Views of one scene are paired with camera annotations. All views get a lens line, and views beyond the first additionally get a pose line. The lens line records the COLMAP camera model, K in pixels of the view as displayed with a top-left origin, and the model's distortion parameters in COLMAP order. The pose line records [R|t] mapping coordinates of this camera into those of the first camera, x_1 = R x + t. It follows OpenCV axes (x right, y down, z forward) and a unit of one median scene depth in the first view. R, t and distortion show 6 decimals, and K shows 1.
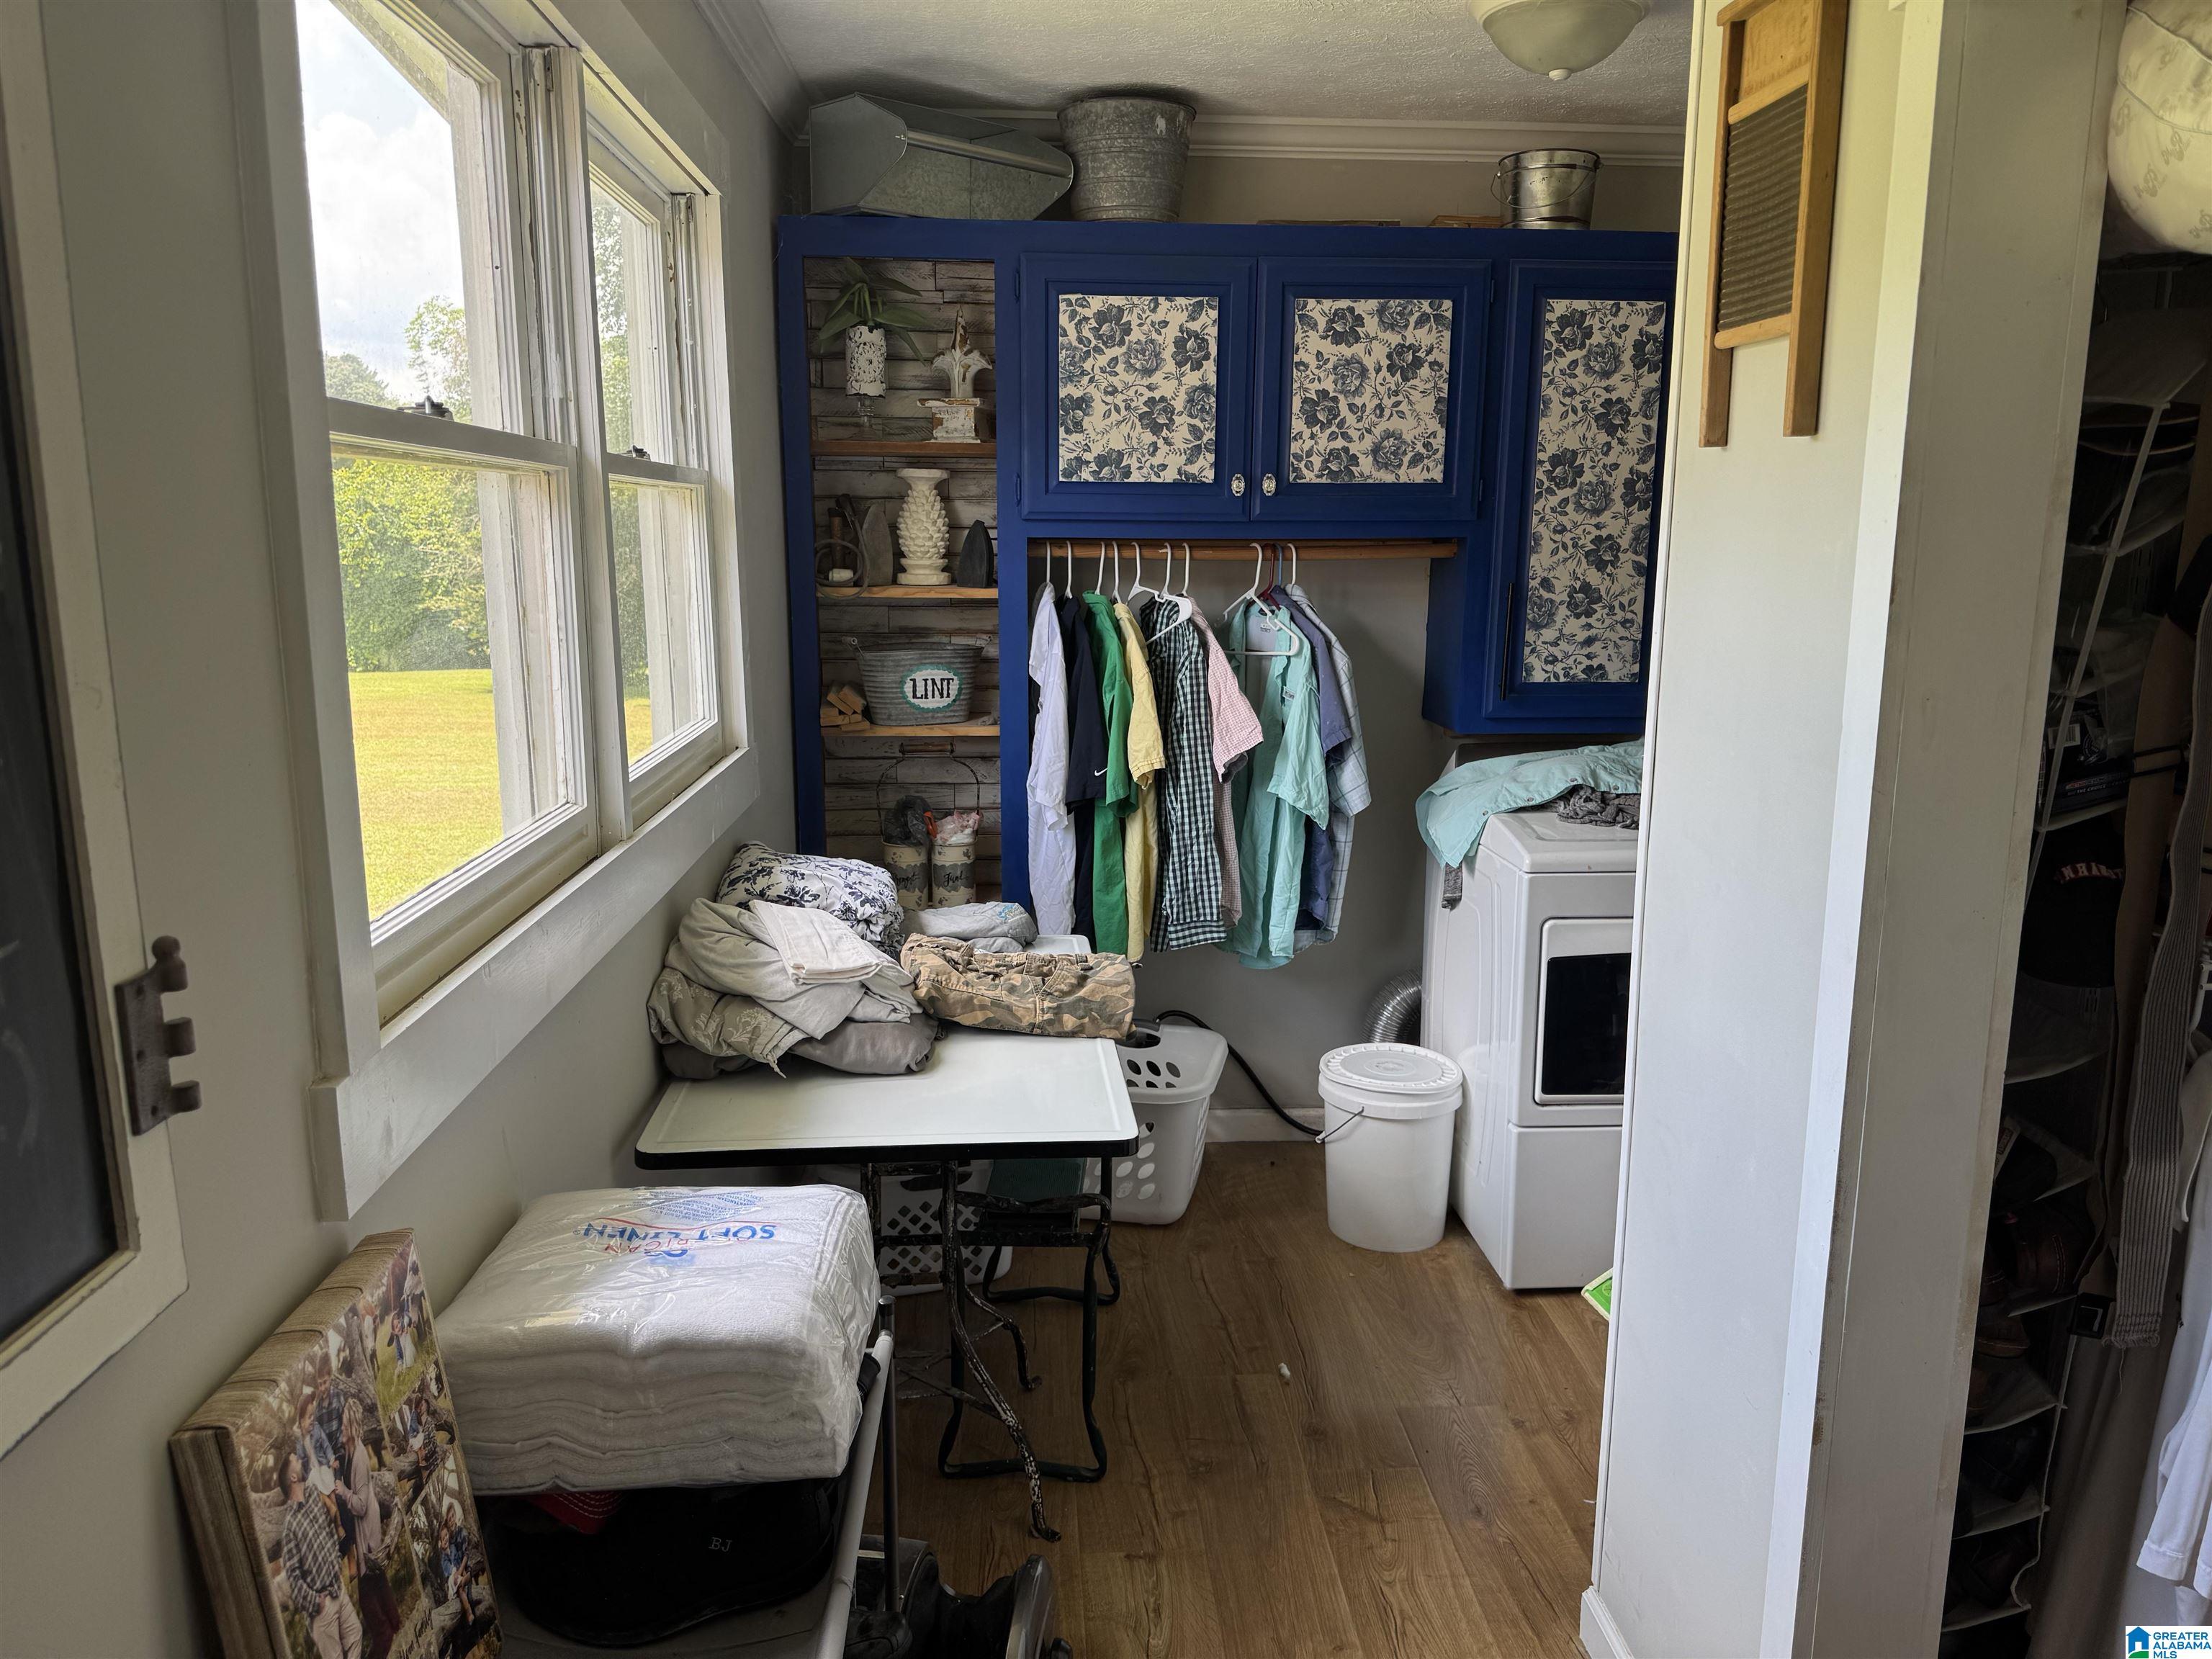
lens RADIAL K [[1557.5, 0, 1105.3], [0, 1557.5, 821.5], [0, 0, 1]] dist [0.053551, -0.067065]
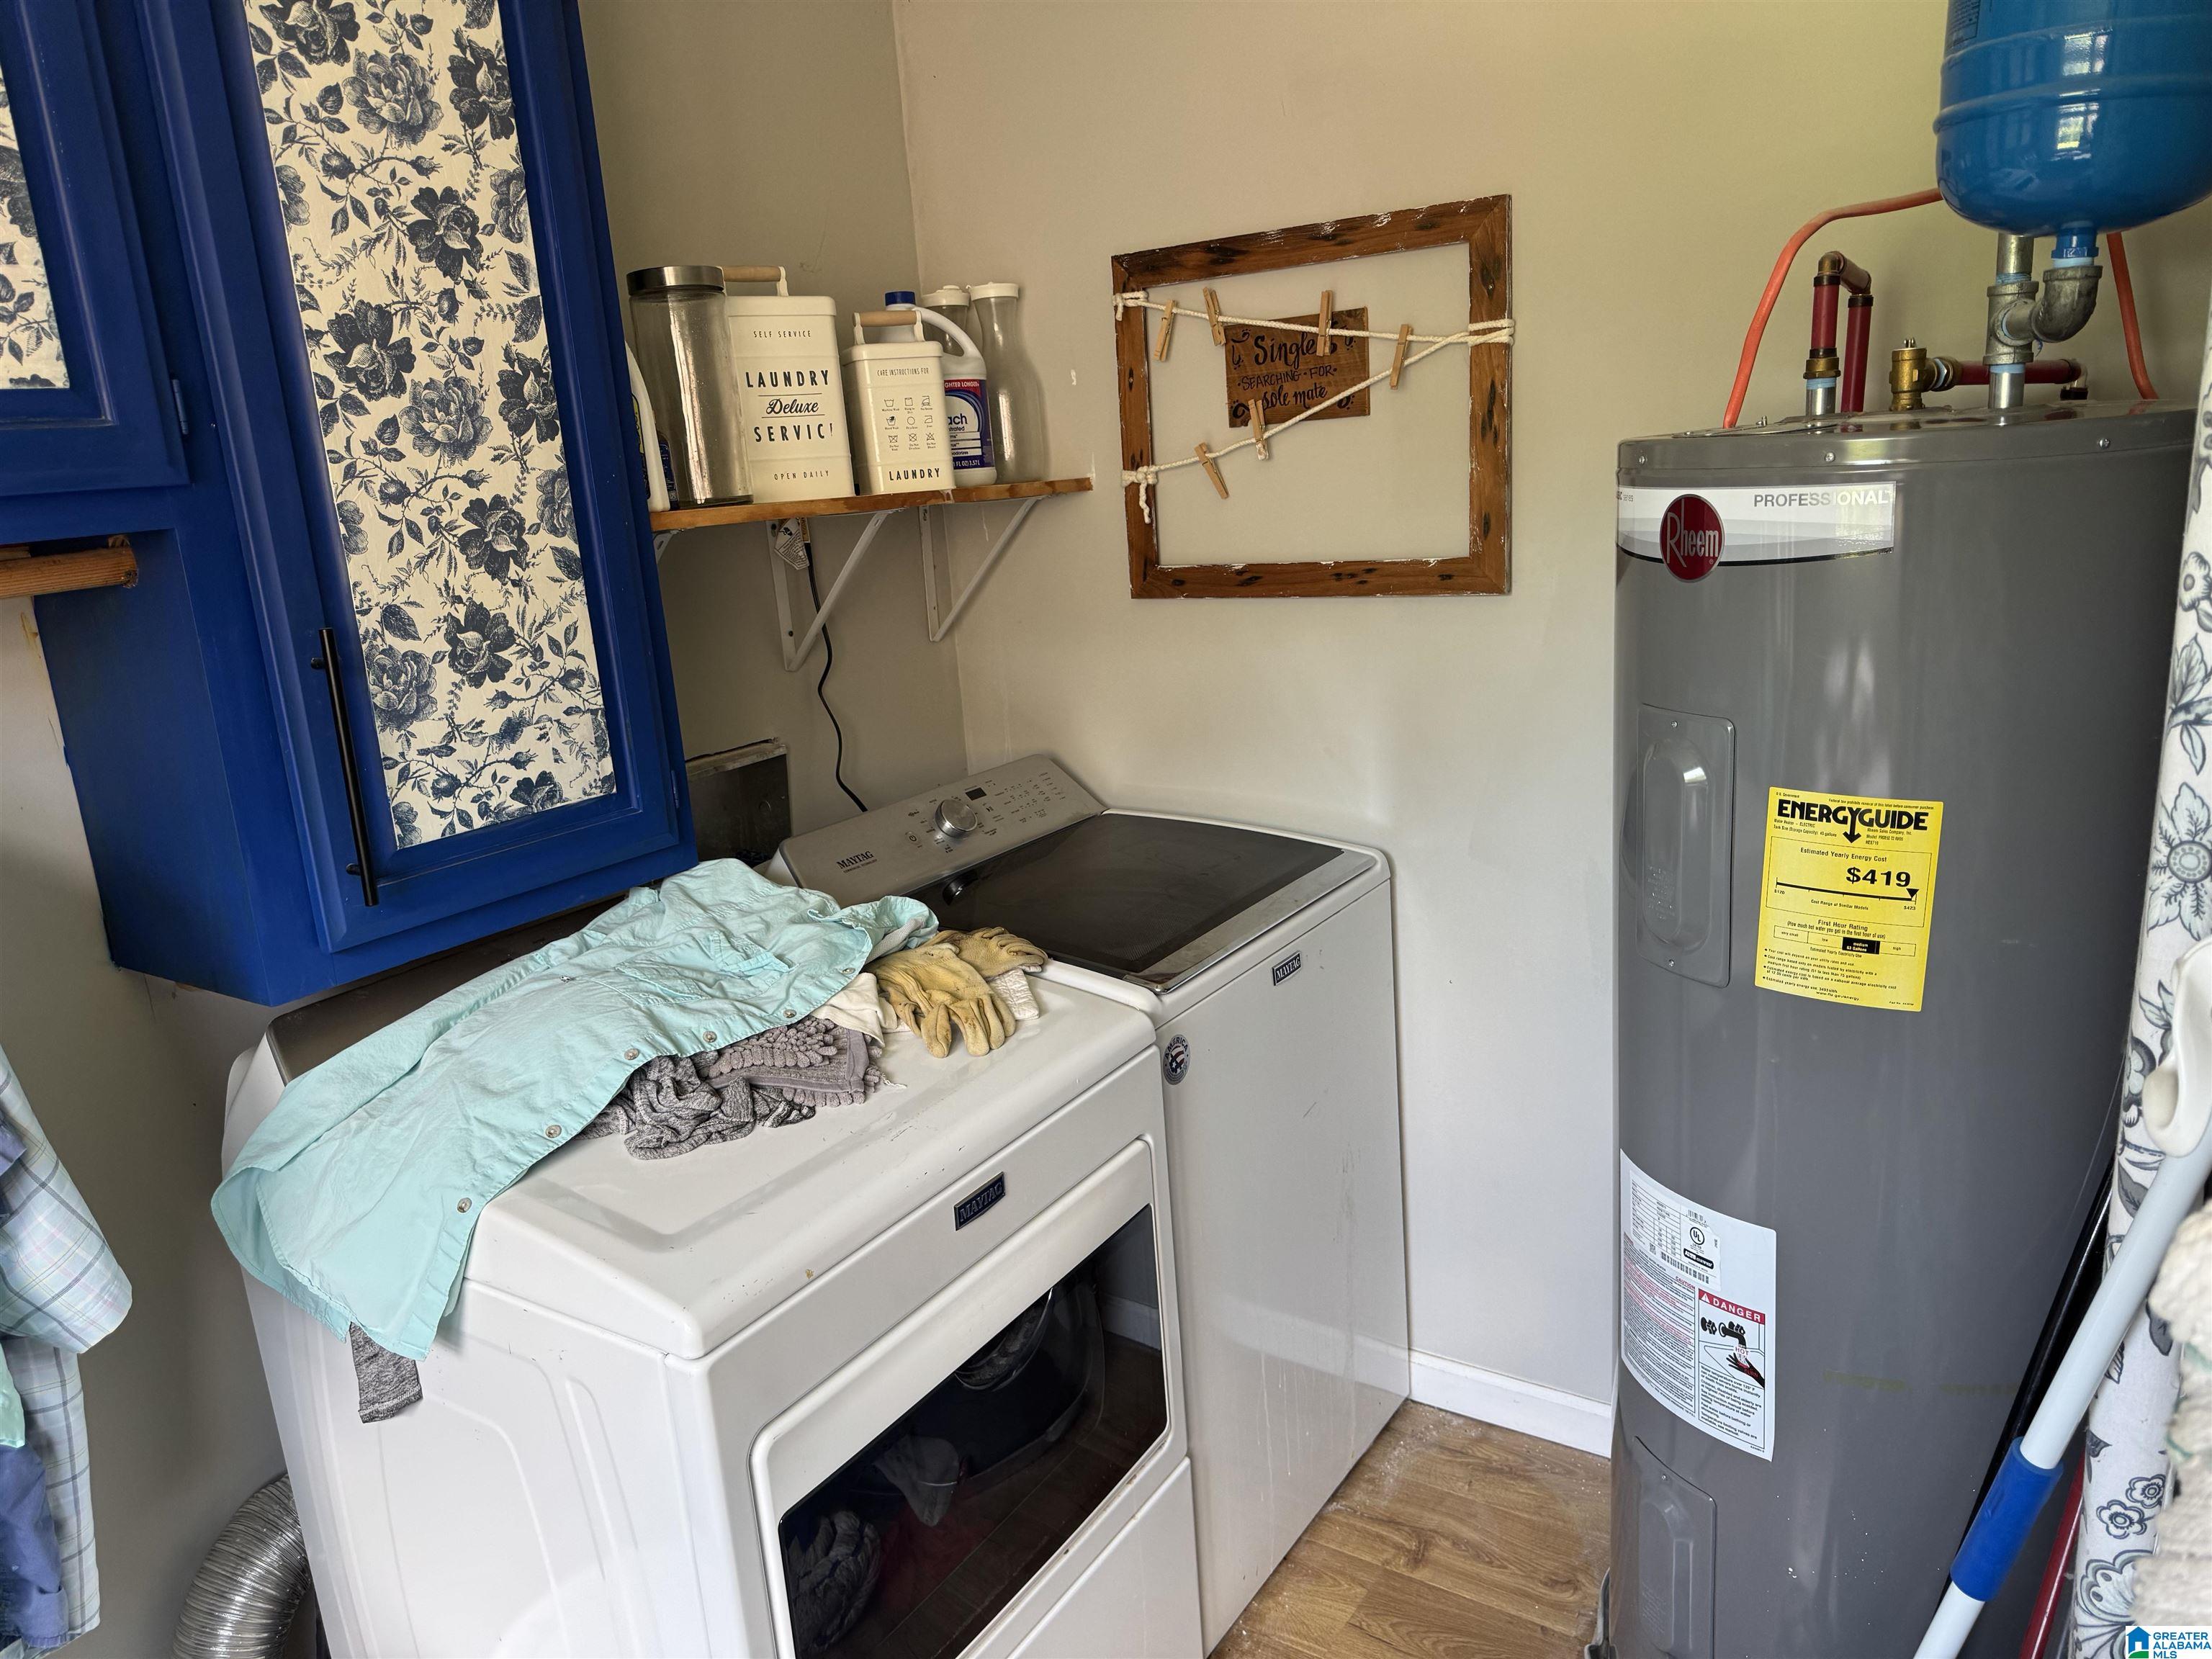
lens RADIAL K [[1557.5, 0, 1085.9], [0, 1557.5, 827.2], [0, 0, 1]] dist [0.053551, -0.067065]
pose [[0.606304, -0.236481, 0.759257, 0.054424], [0.219362, 0.967453, 0.126156, -0.109455], [-0.764379, 0.090063, 0.638446, 0.582618]]
